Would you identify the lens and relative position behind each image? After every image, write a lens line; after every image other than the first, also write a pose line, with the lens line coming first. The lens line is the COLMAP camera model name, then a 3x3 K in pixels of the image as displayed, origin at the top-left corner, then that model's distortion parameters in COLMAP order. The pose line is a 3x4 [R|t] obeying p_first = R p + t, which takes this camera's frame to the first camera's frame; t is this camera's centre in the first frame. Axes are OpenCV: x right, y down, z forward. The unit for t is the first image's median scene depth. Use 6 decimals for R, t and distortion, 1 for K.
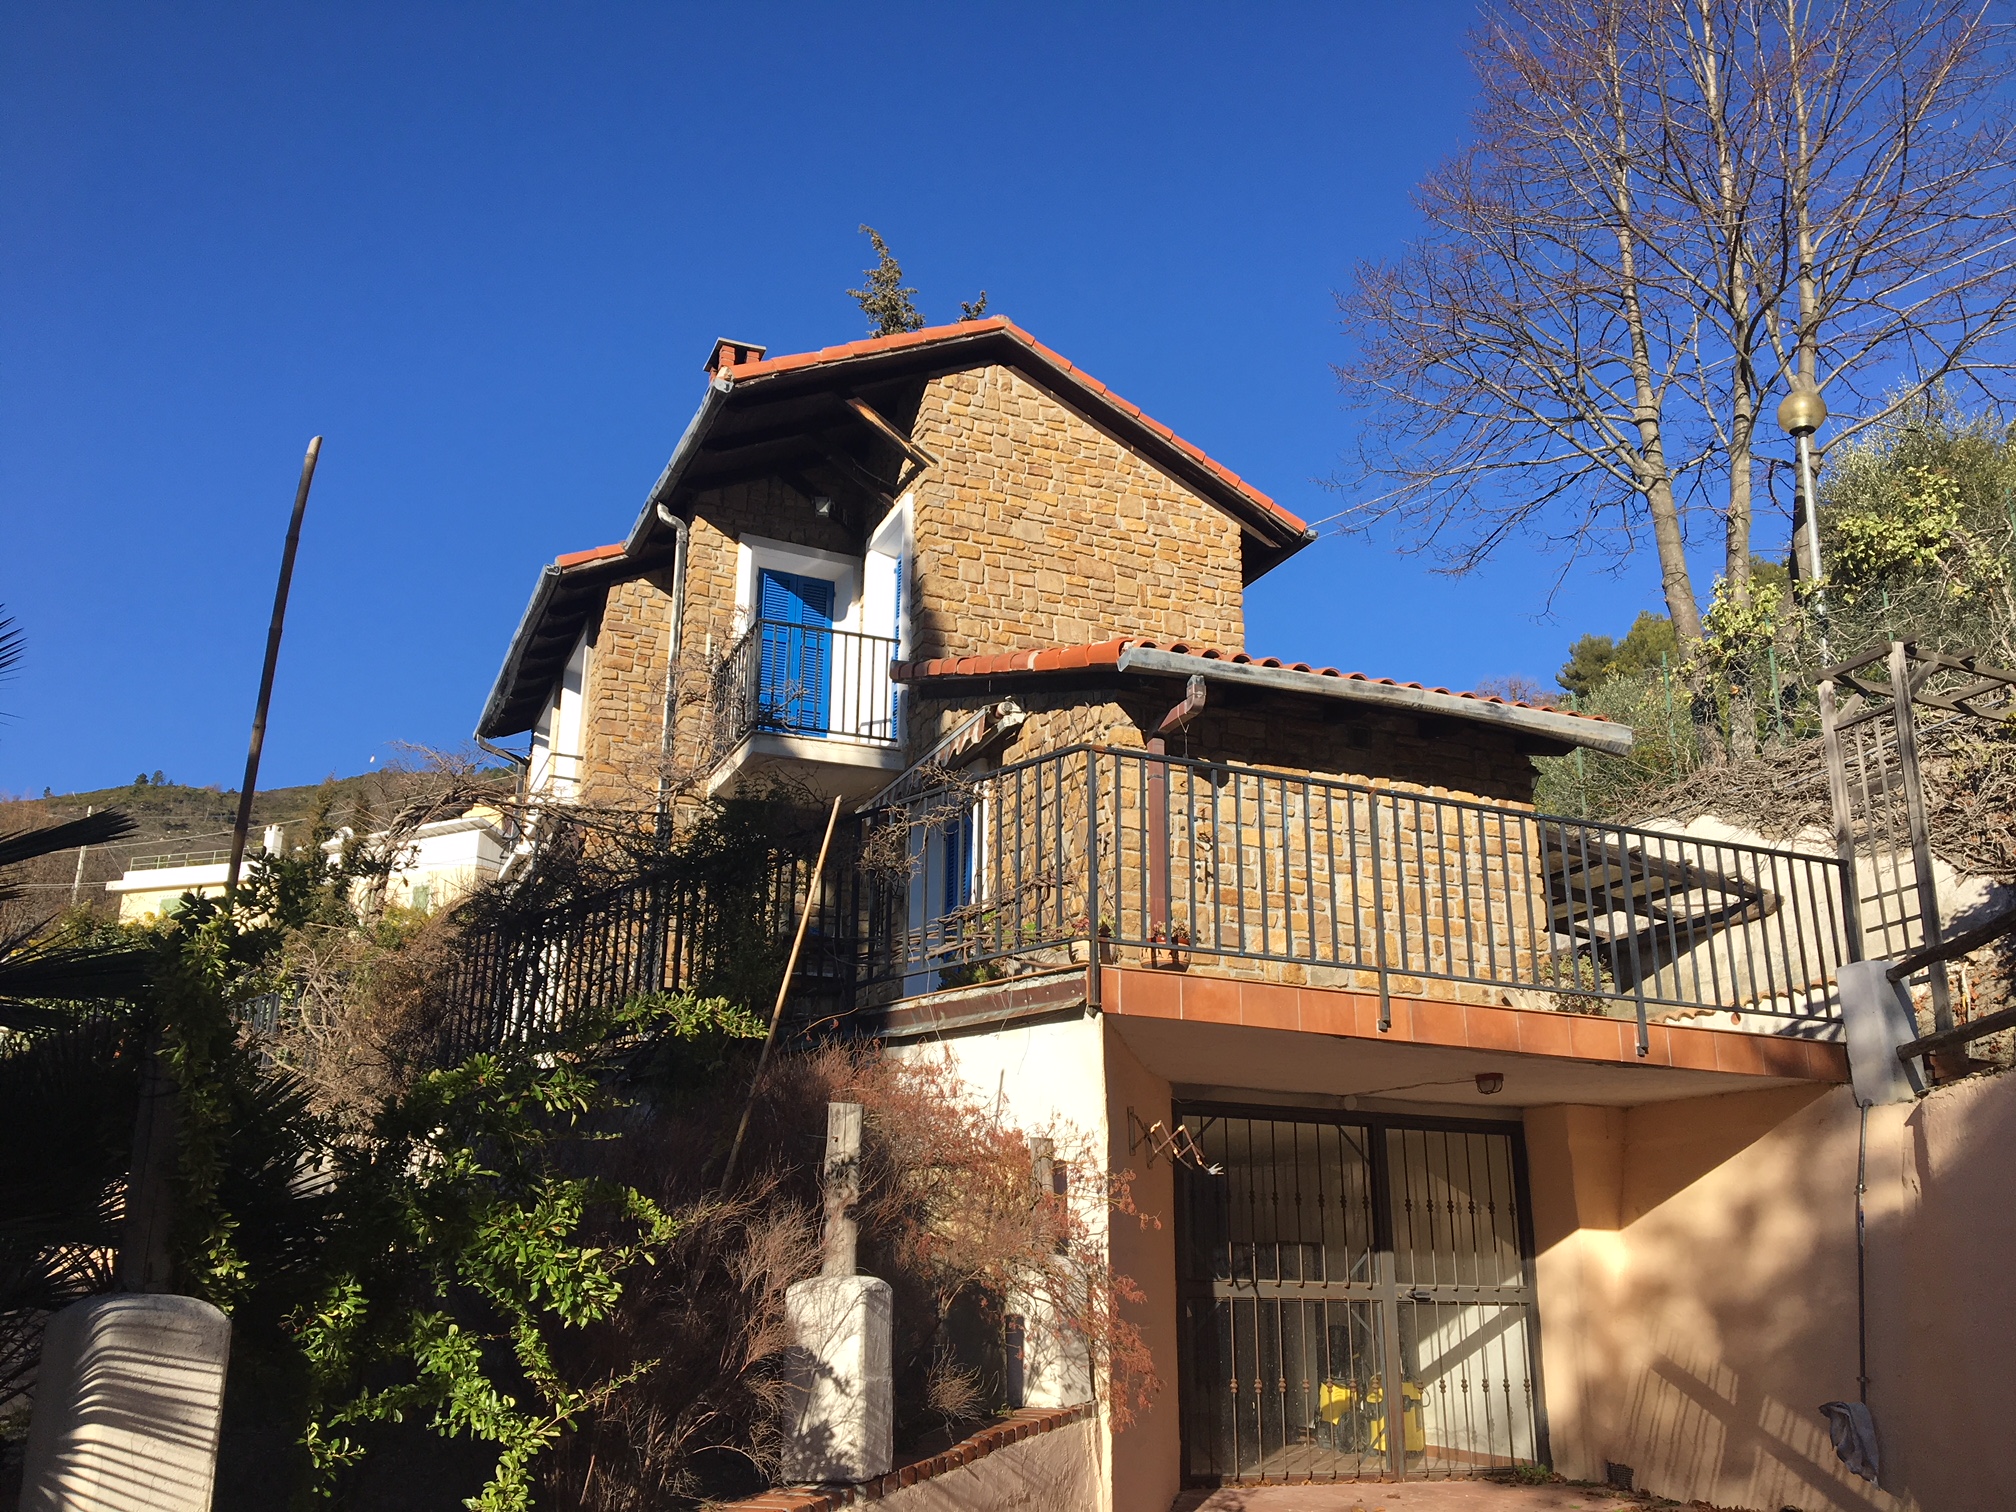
lens RADIAL K [[1688.0, 0, 1006.4], [0, 1688.0, 740.7], [0, 0, 1]] dist [0.062730, -0.078974]
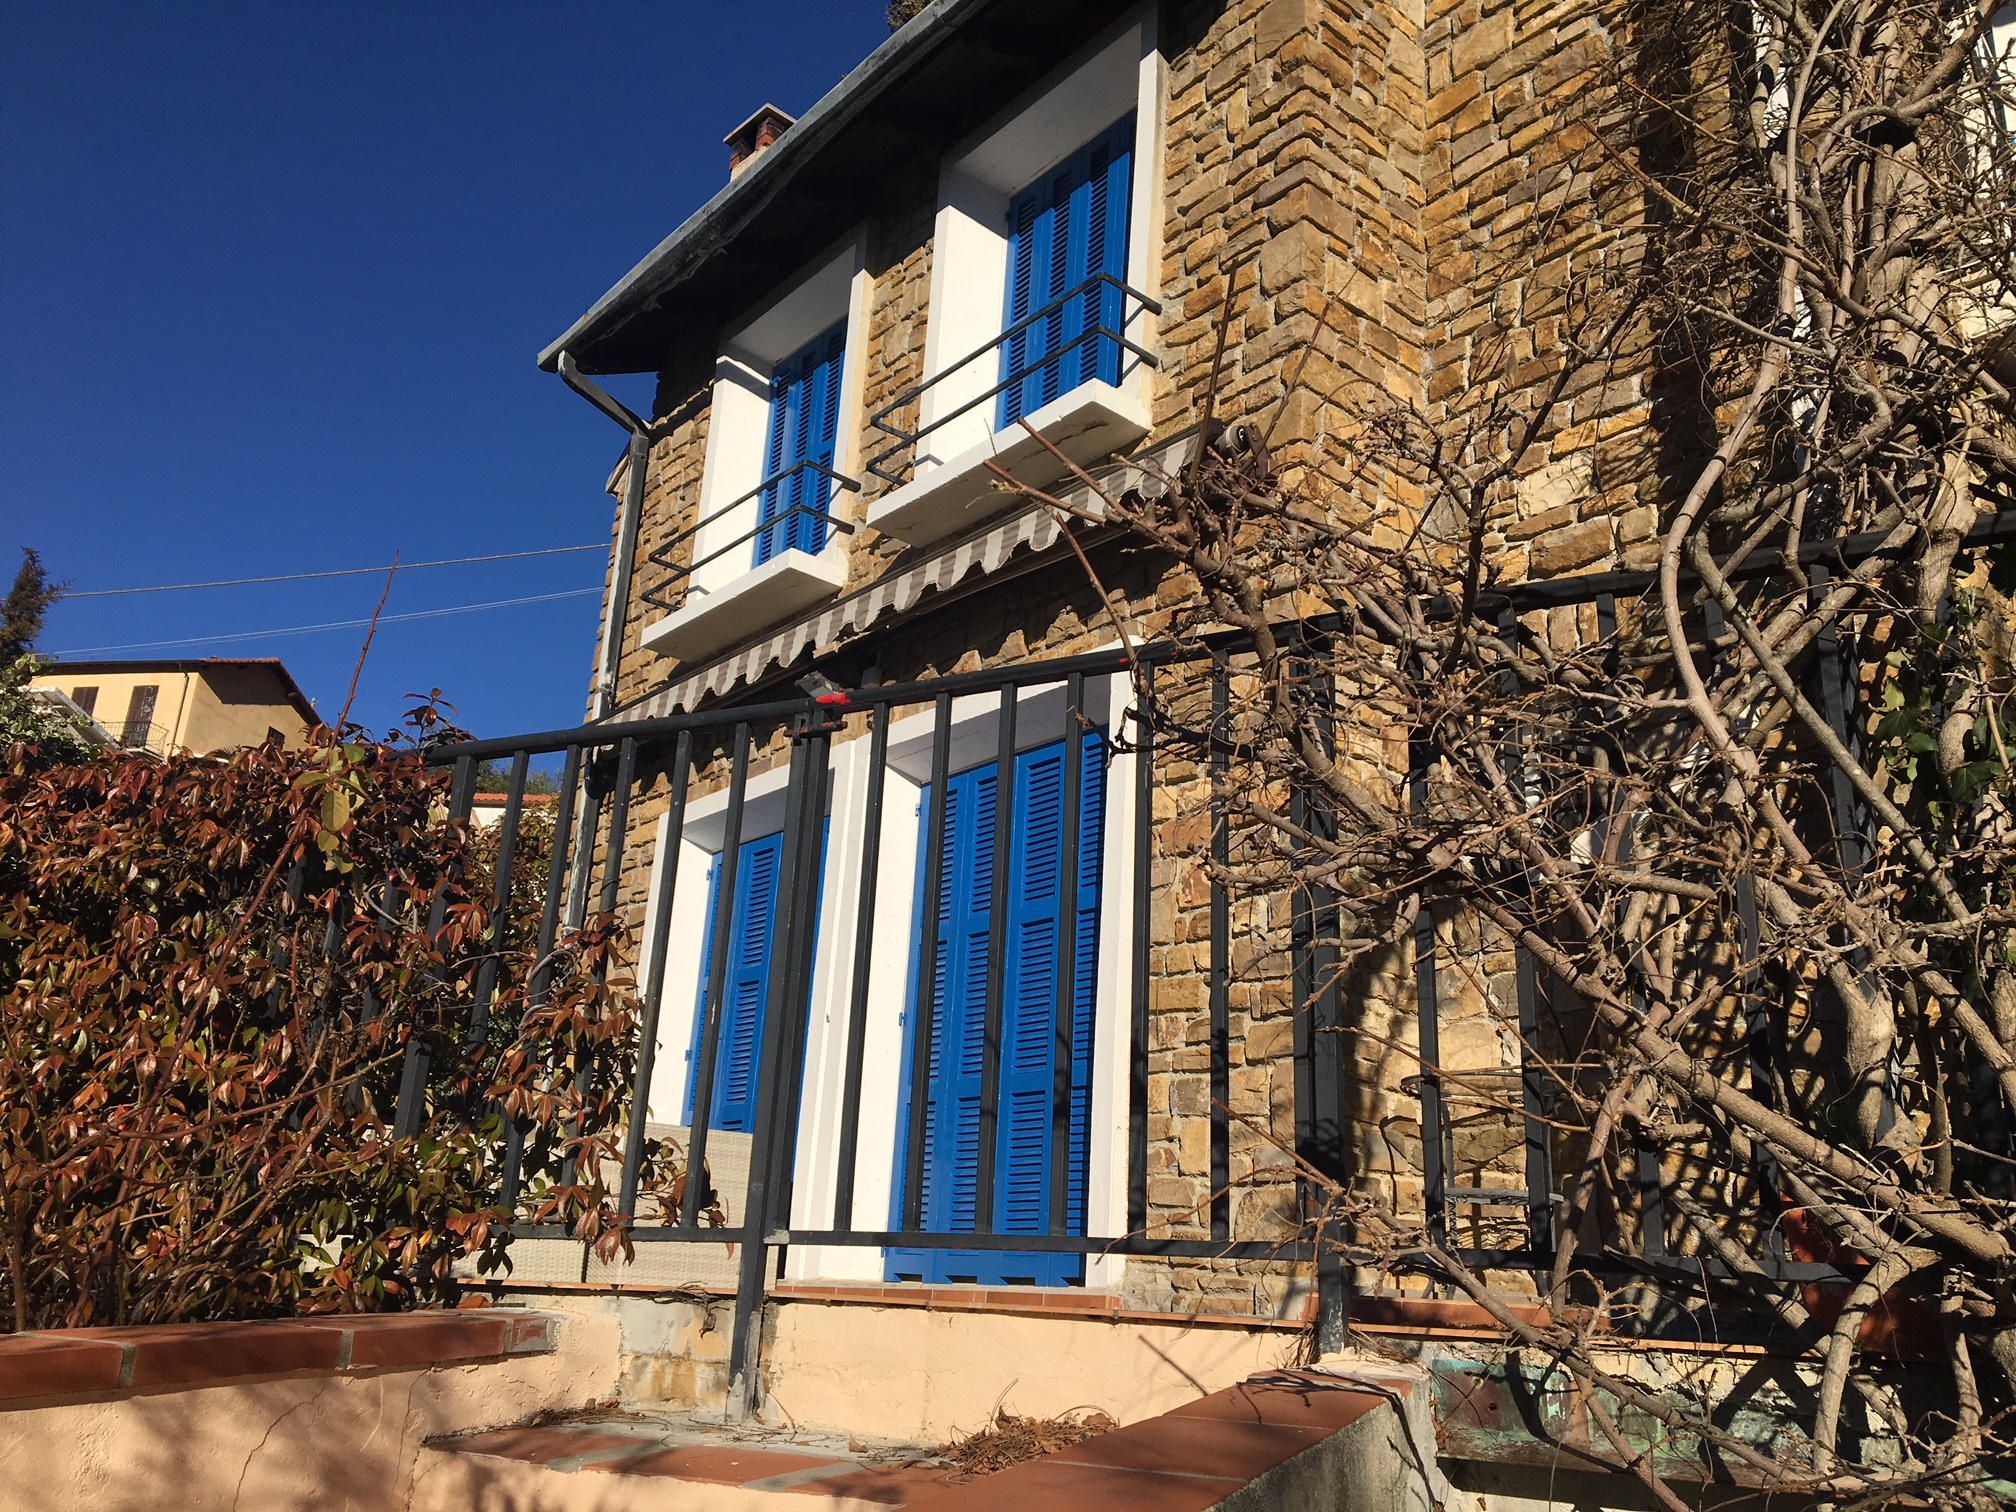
lens RADIAL K [[1688.0, 0, 1003.4], [0, 1688.0, 767.4], [0, 0, 1]] dist [0.062730, -0.078974]
pose [[0.957302, 0.136868, 0.254638, -0.416332], [-0.137817, 0.990356, -0.014198, 0.141426], [-0.254125, -0.021501, 0.966932, 0.709724]]
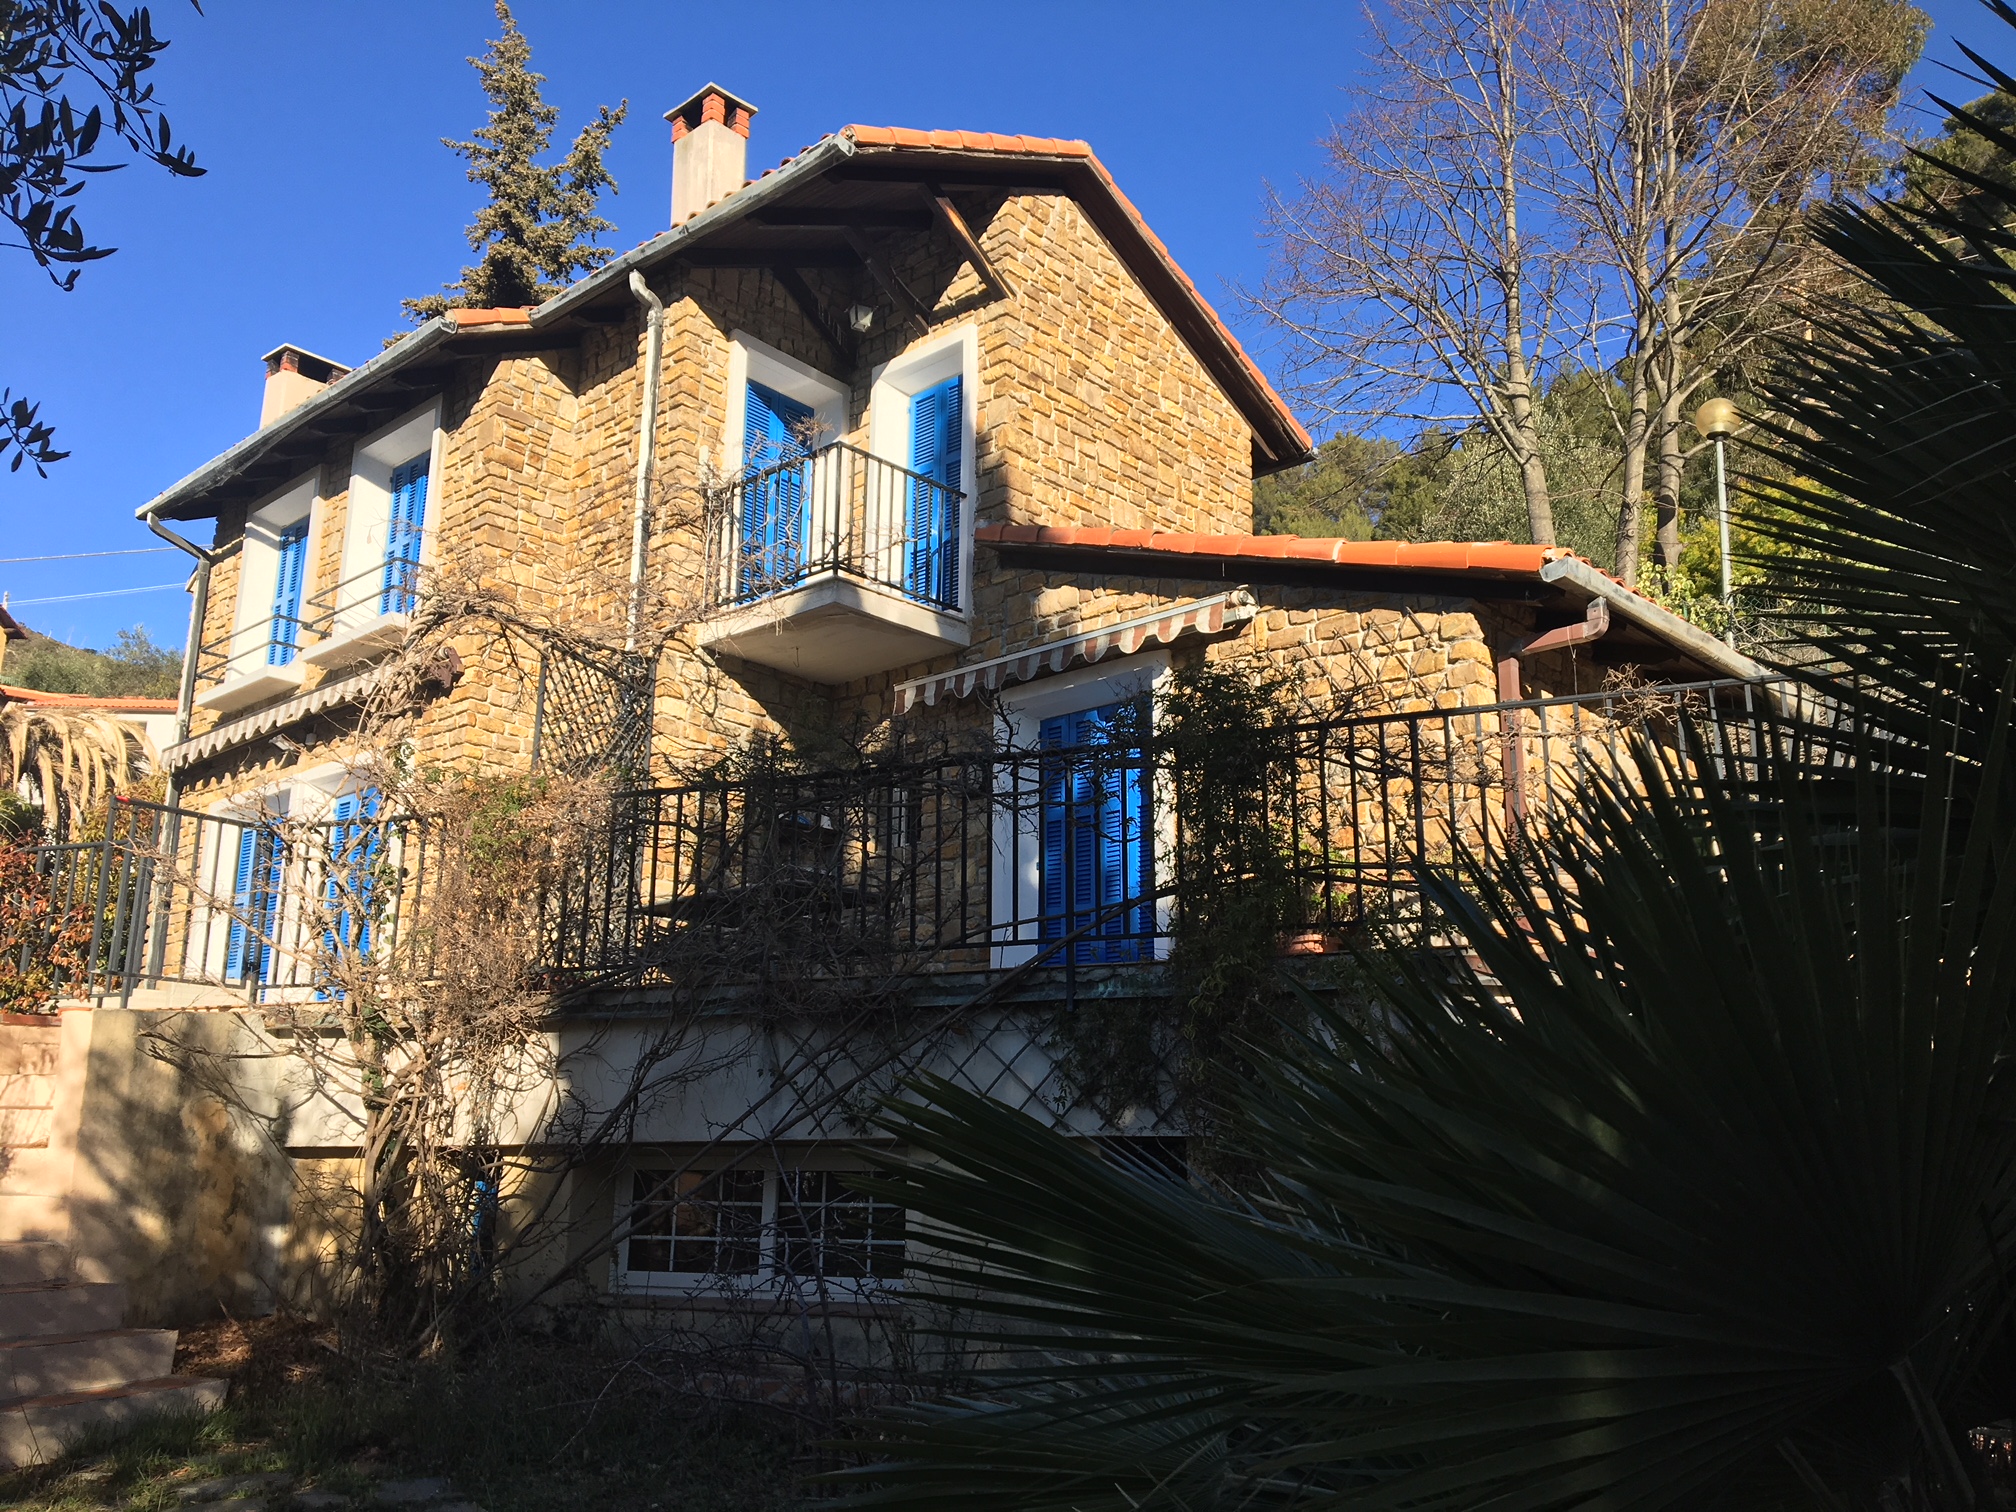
lens RADIAL K [[1688.0, 0, 1009.2], [0, 1688.0, 761.7], [0, 0, 1]] dist [0.062730, -0.078974]
pose [[0.912285, 0.102722, 0.396465, -0.349915], [-0.130771, 0.990423, 0.044297, 0.032494], [-0.388118, -0.092258, 0.916980, 0.177819]]
